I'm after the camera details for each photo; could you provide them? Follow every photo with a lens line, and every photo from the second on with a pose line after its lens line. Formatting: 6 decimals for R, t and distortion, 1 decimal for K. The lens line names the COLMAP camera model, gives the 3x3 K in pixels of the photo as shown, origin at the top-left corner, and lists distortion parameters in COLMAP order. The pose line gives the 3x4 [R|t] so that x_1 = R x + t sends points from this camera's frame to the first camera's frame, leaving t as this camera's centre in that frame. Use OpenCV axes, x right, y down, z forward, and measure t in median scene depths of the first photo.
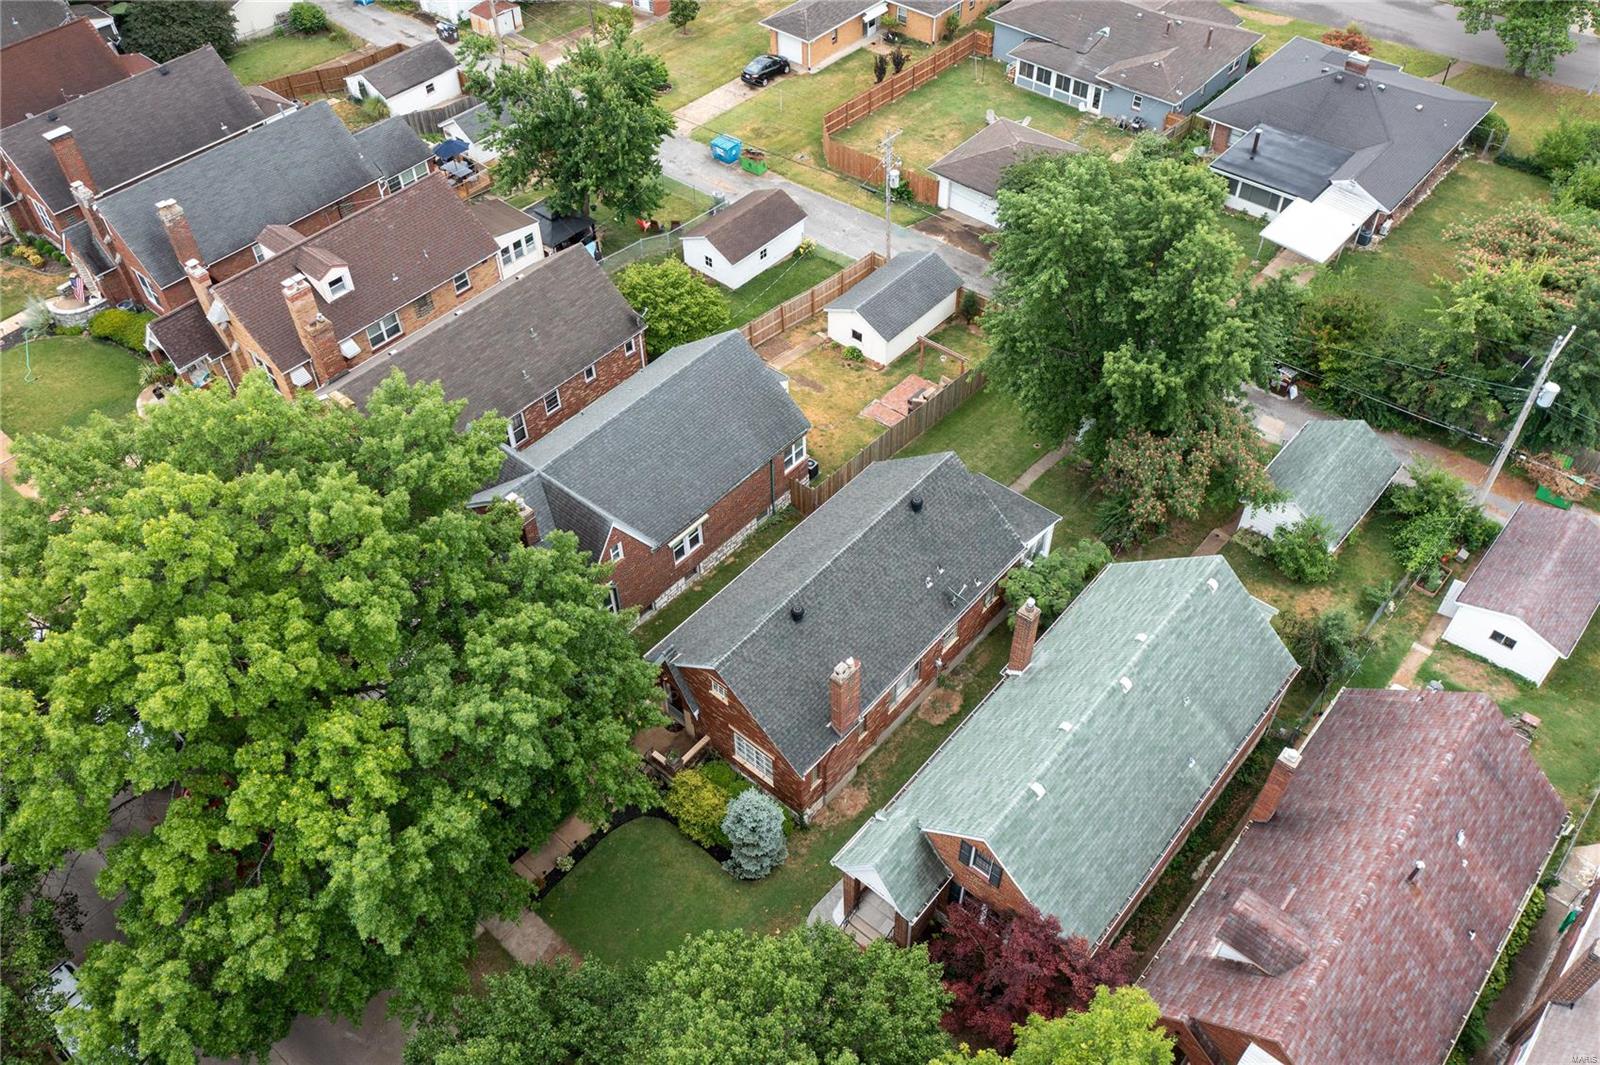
lens RADIAL K [[1272.5, 0, 794.3], [0, 1272.5, 531.1], [0, 0, 1]] dist [-0.005344, 0.015046]
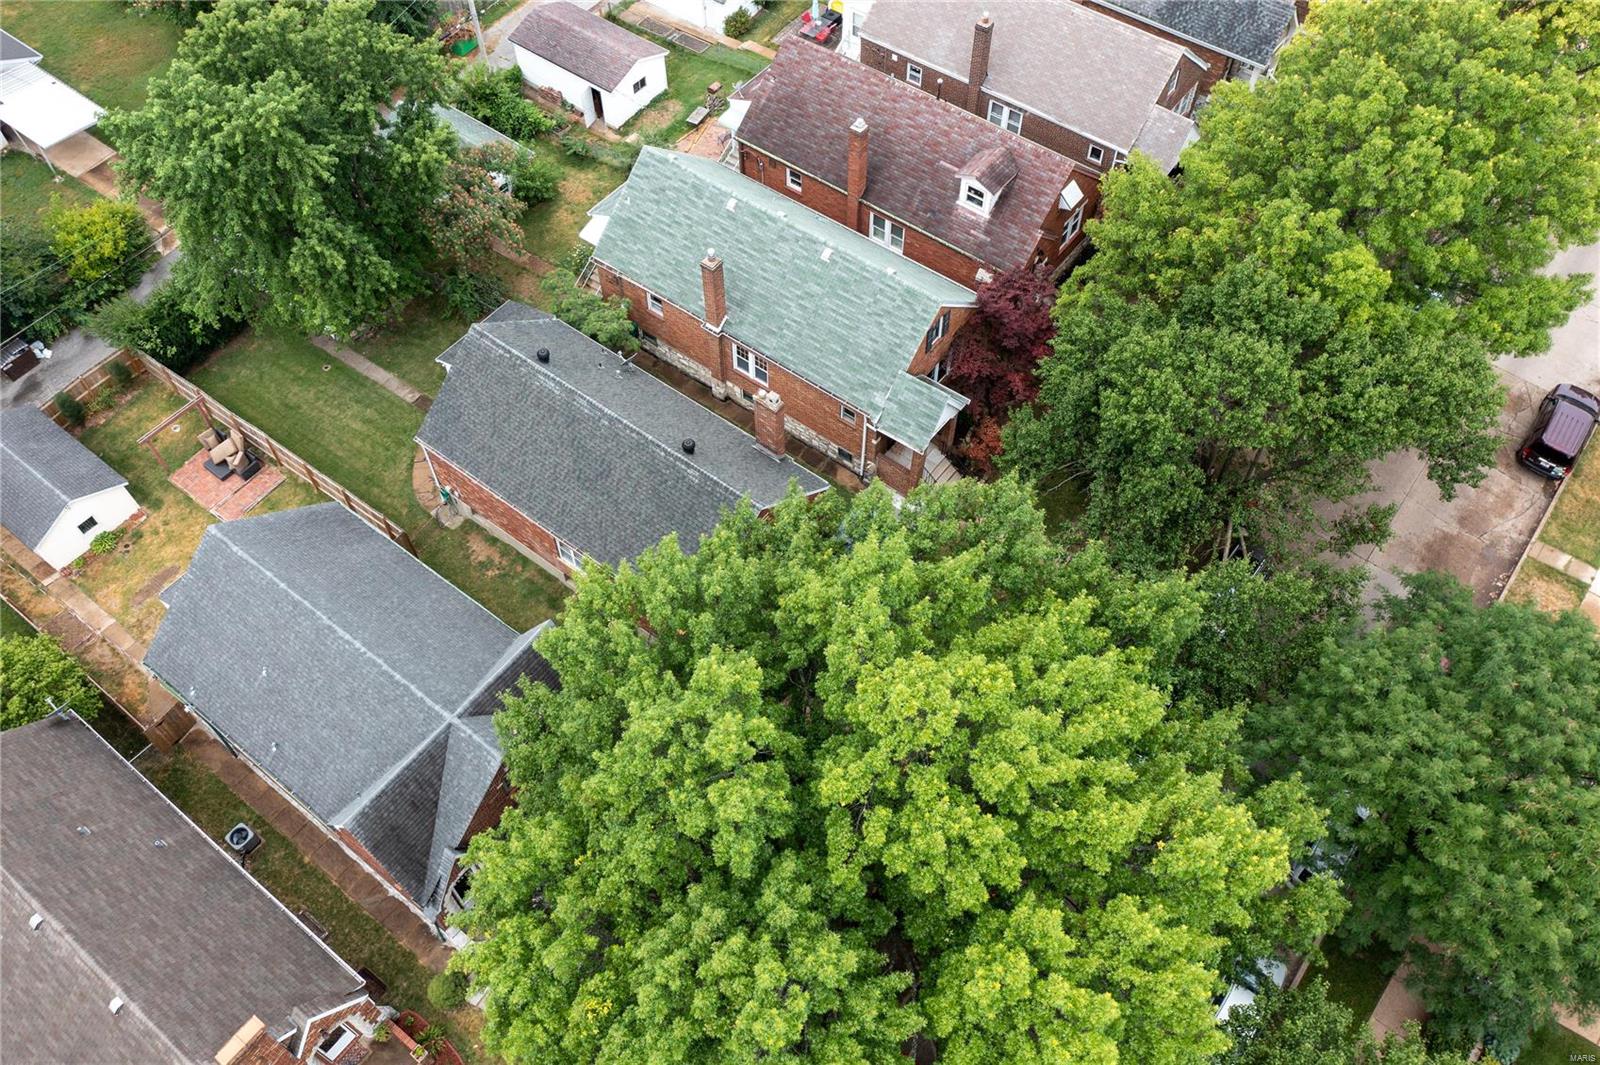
lens RADIAL K [[1272.5, 0, 794.3], [0, 1272.5, 531.1], [0, 0, 1]] dist [-0.005344, 0.015046]
pose [[-0.055564, -0.809369, 0.584666, -0.430073], [0.732019, 0.365204, 0.575129, -0.284717], [-0.679014, 0.459943, 0.572182, 0.278156]]
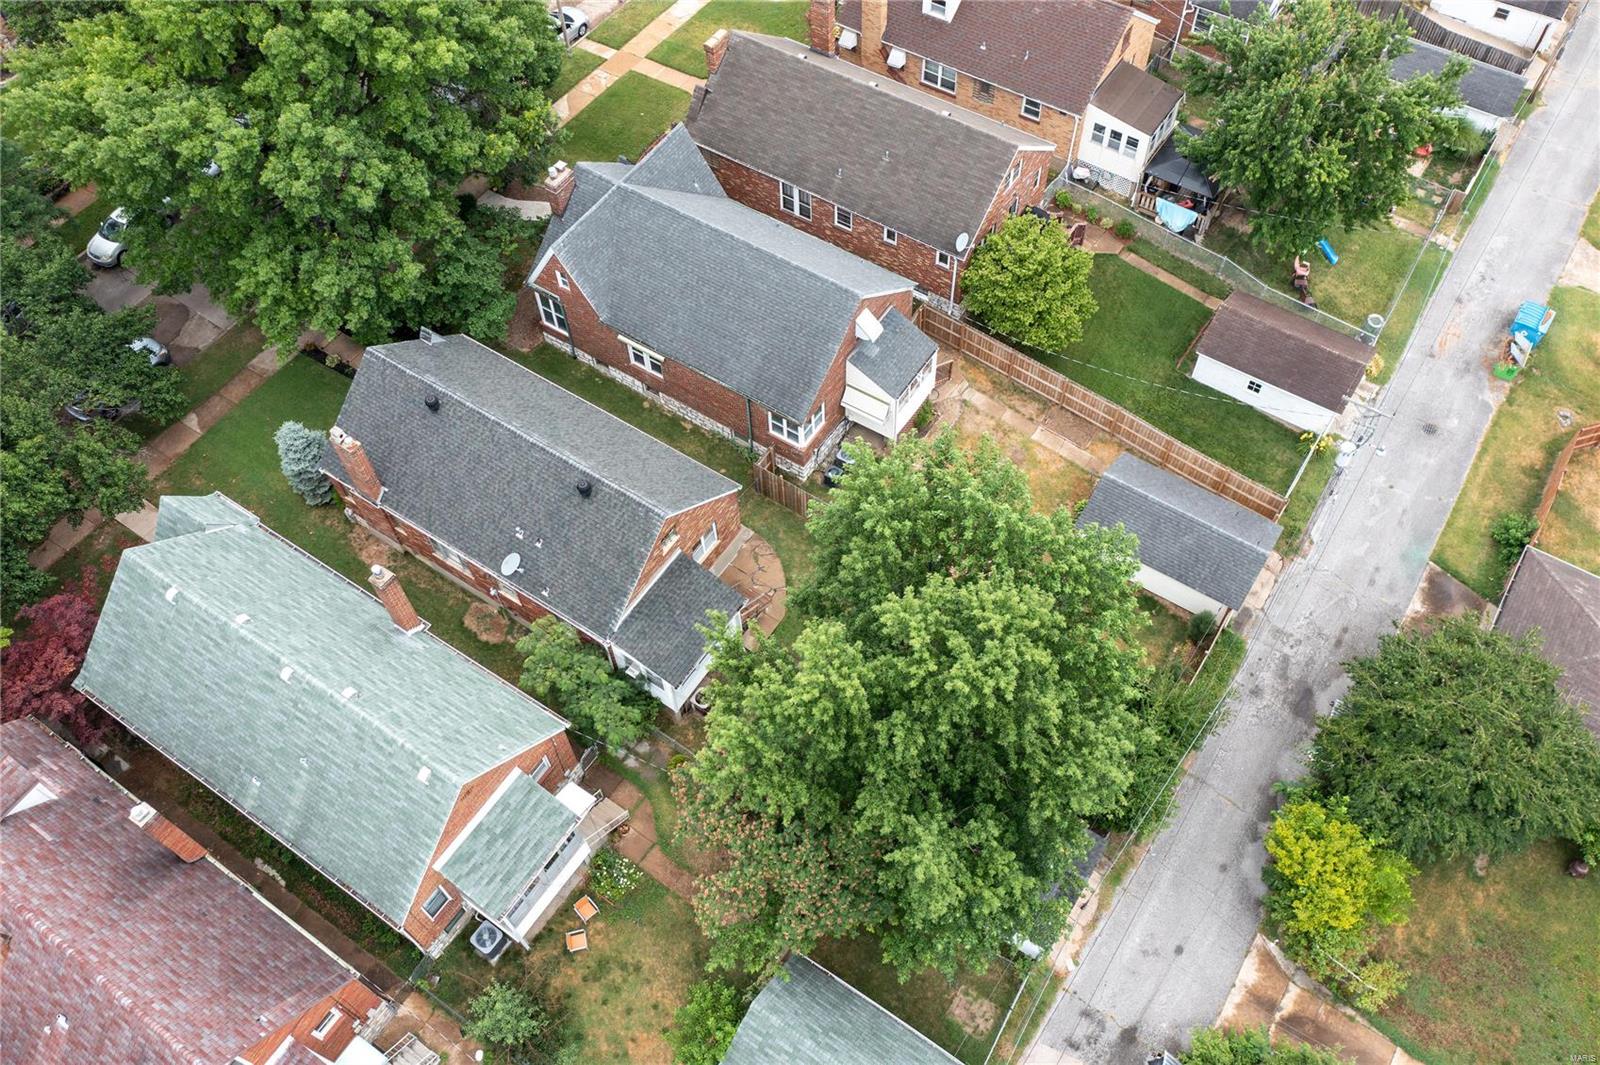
lens RADIAL K [[1272.5, 0, 794.3], [0, 1272.5, 531.1], [0, 0, 1]] dist [-0.005344, 0.015046]
pose [[0.124212, 0.838756, -0.530151, 0.447345], [-0.702038, 0.451867, 0.550417, -0.439832], [0.701223, 0.303818, 0.644966, 0.393974]]
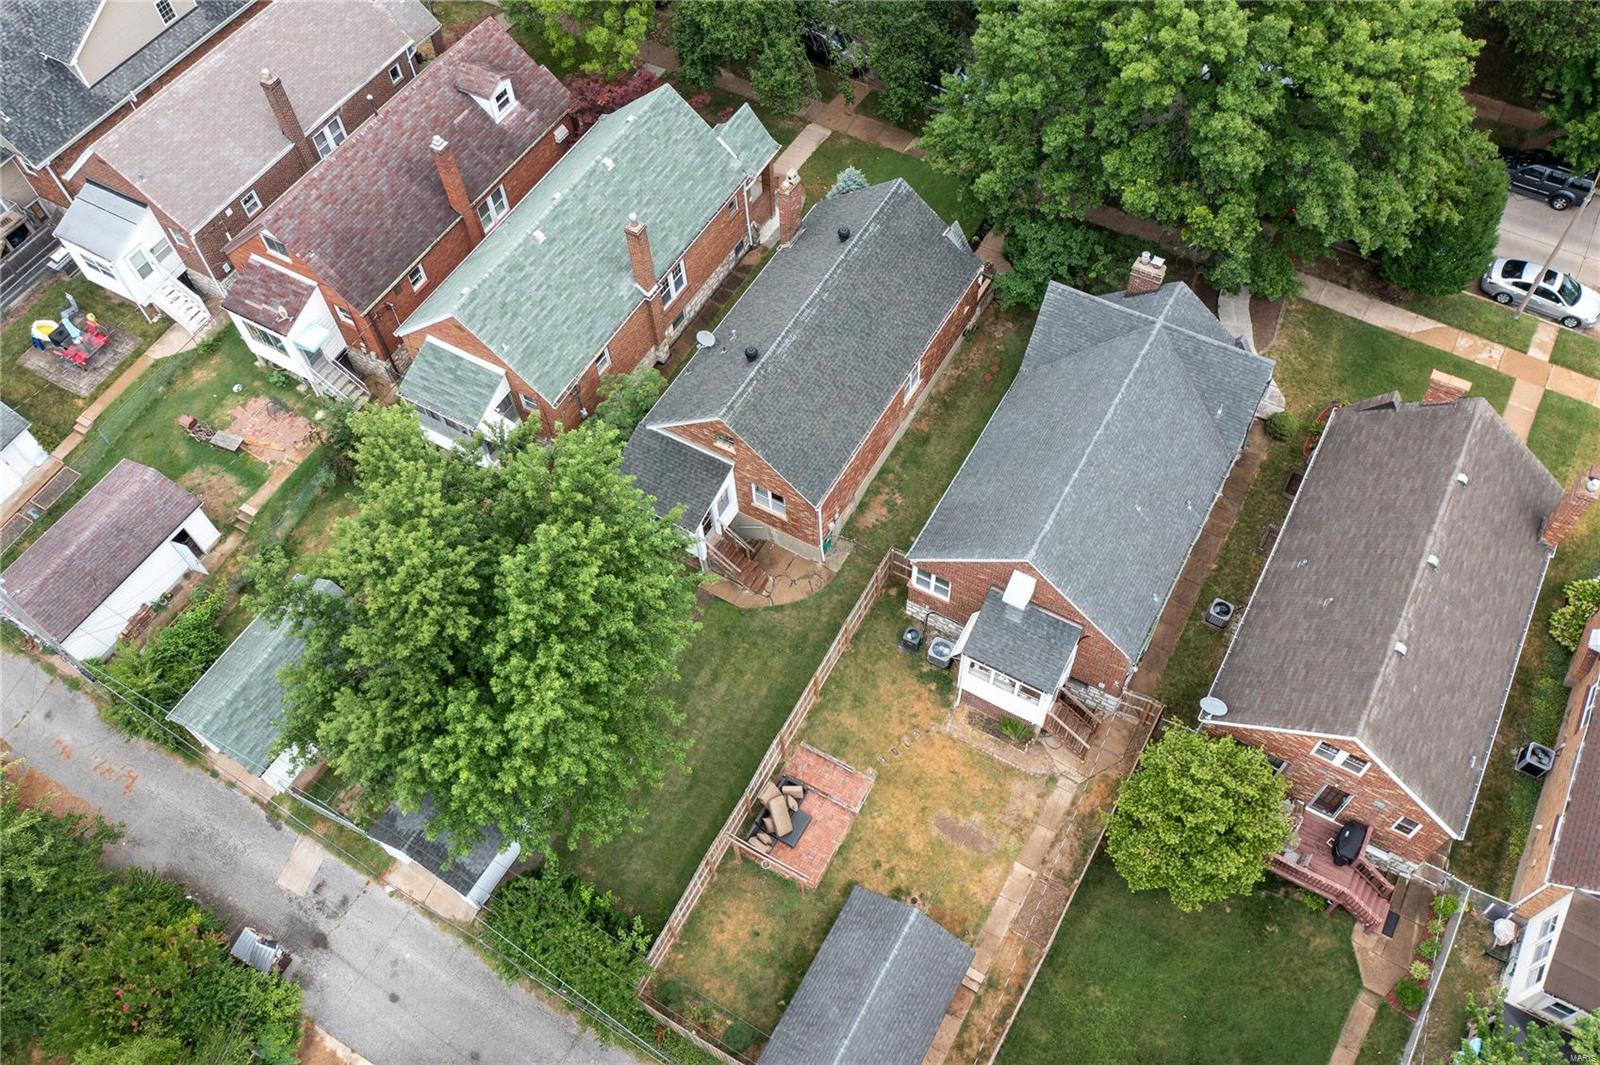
lens RADIAL K [[1272.5, 0, 794.3], [0, 1272.5, 531.1], [0, 0, 1]] dist [-0.005344, 0.015046]
pose [[-0.980283, 0.189277, -0.056735, 0.104828], [-0.098225, -0.217643, 0.971073, -0.716383], [0.171454, 0.957500, 0.231944, 0.667483]]
